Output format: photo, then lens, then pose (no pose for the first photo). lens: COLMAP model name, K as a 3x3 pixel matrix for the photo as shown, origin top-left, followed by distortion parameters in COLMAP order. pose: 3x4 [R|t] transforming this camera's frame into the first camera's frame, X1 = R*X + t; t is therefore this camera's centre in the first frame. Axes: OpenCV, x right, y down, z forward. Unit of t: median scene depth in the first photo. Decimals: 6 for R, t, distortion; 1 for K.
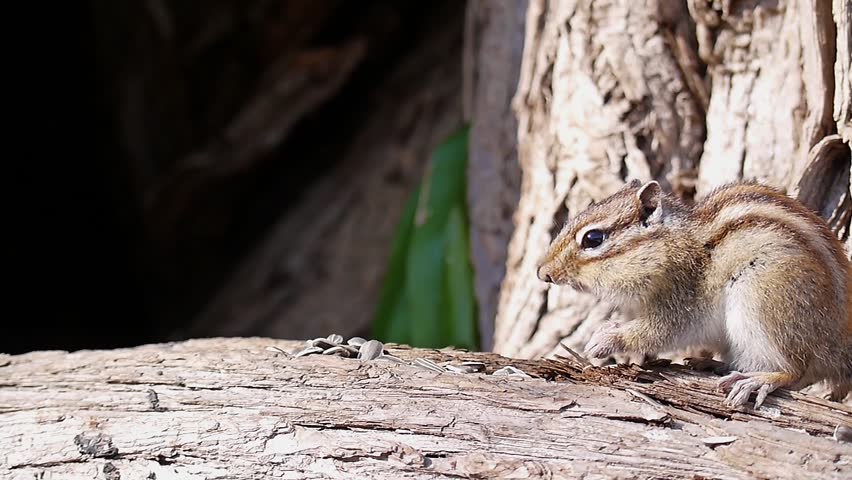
lens RADIAL K [[2379.6, 0, 426.0], [0, 2379.6, 240.0], [0, 0, 1]] dist [-0.037435, 0.290349]
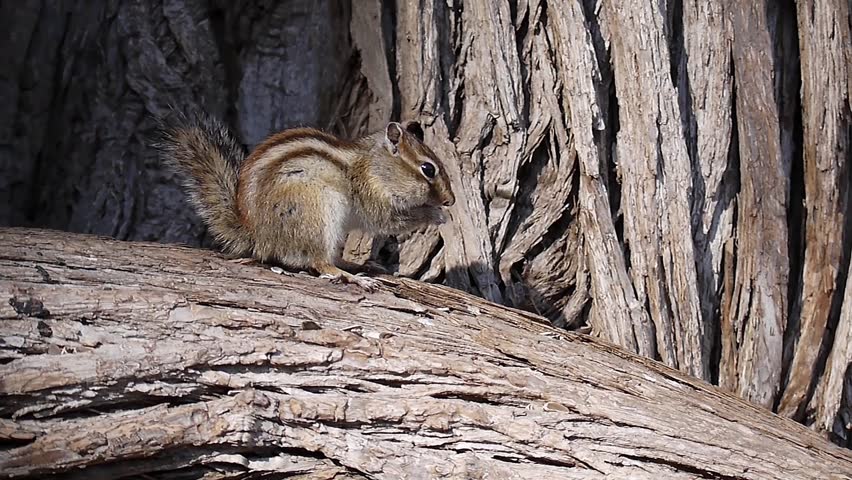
lens RADIAL K [[2379.6, 0, 426.0], [0, 2379.6, 240.0], [0, 0, 1]] dist [-0.037435, 0.290349]
pose [[0.773189, 0.071476, 0.630135, -0.786665], [-0.100937, 0.994832, 0.011008, 0.013210], [-0.626092, -0.072115, 0.776407, -0.145128]]
